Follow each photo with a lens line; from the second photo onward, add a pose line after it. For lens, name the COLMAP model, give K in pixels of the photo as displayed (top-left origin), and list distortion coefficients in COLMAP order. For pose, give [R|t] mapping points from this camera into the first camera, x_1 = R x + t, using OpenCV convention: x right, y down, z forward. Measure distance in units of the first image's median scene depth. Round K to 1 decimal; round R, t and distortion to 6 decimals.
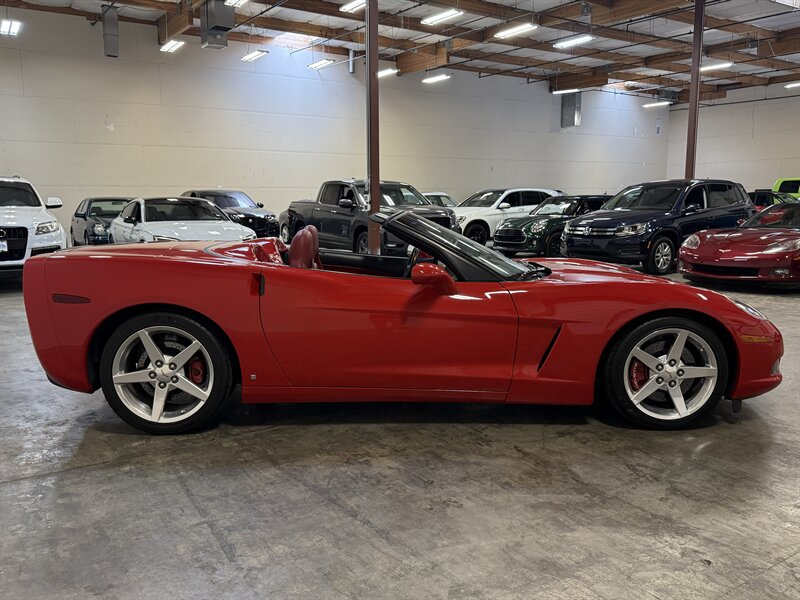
lens RADIAL K [[684.3, 0, 400.0], [0, 684.3, 300.0], [0, 0, 1]] dist [0.083884, -0.140626]
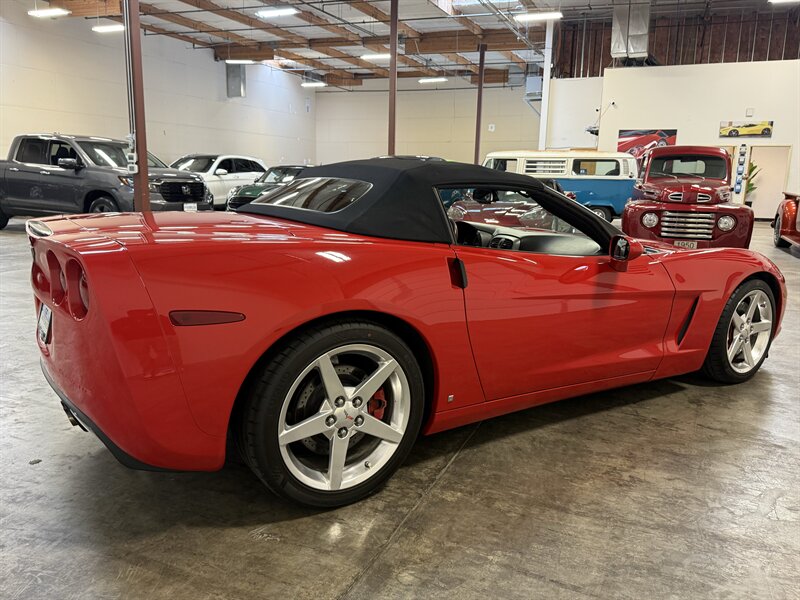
lens RADIAL K [[629.4, 0, 400.0], [0, 629.4, 300.0], [0, 0, 1]] dist [0.004766, -0.007865]
pose [[0.834251, -0.079118, 0.545680, -0.604030], [0.046740, 0.996237, 0.072987, -0.042271], [-0.549401, -0.035384, 0.834809, 0.467788]]
